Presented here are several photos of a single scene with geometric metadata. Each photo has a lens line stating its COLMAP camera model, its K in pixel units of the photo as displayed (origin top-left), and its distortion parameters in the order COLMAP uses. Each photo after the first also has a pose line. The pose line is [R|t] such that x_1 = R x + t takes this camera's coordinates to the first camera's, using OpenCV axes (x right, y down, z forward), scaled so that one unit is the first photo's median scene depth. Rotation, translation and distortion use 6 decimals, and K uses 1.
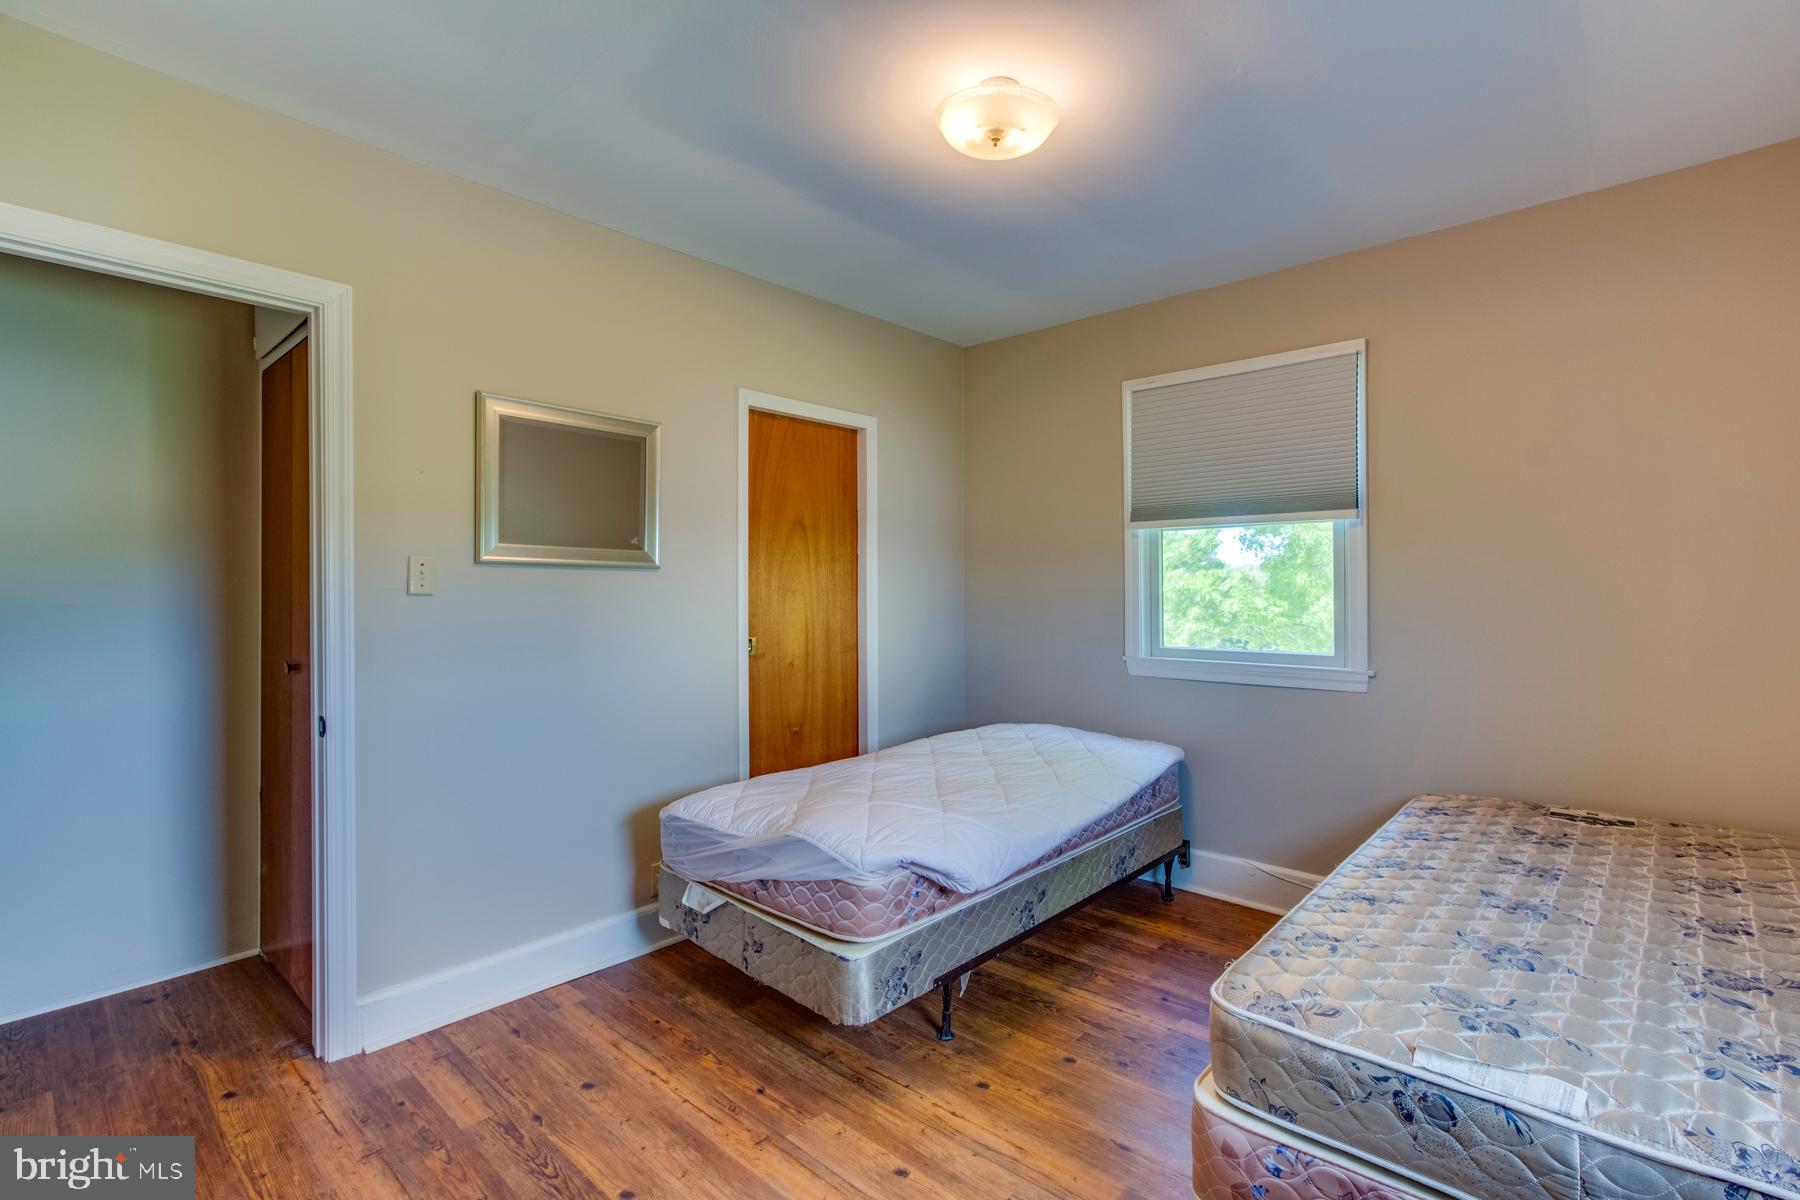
lens RADIAL K [[826.9, 0, 896.6], [0, 826.9, 594.4], [0, 0, 1]] dist [-0.001735, -0.000315]
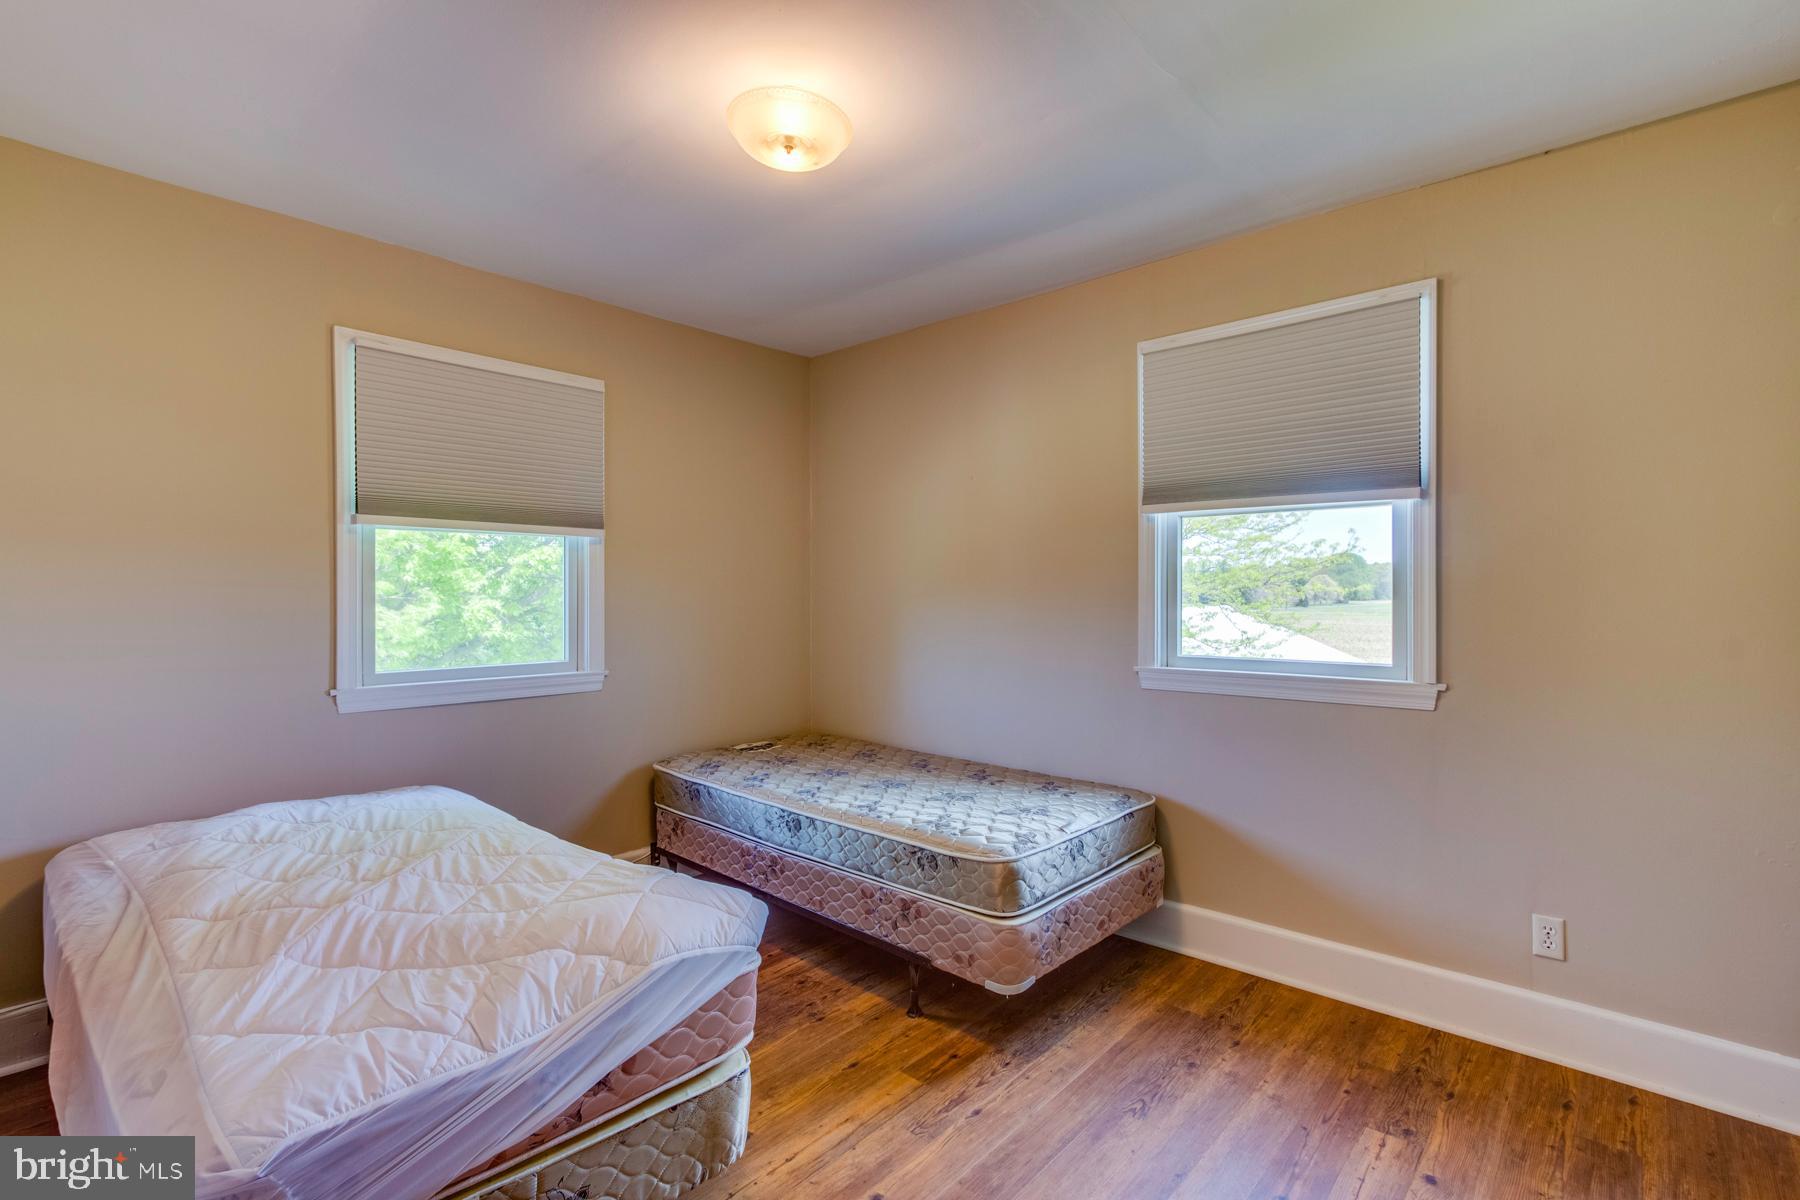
lens RADIAL K [[826.9, 0, 896.3], [0, 826.9, 601.3], [0, 0, 1]] dist [-0.001735, -0.000315]
pose [[-0.012308, 0.001294, 0.999923, -0.852132], [0.001884, 0.999997, -0.001271, -0.005284], [-0.999922, 0.001869, -0.012310, 0.866708]]
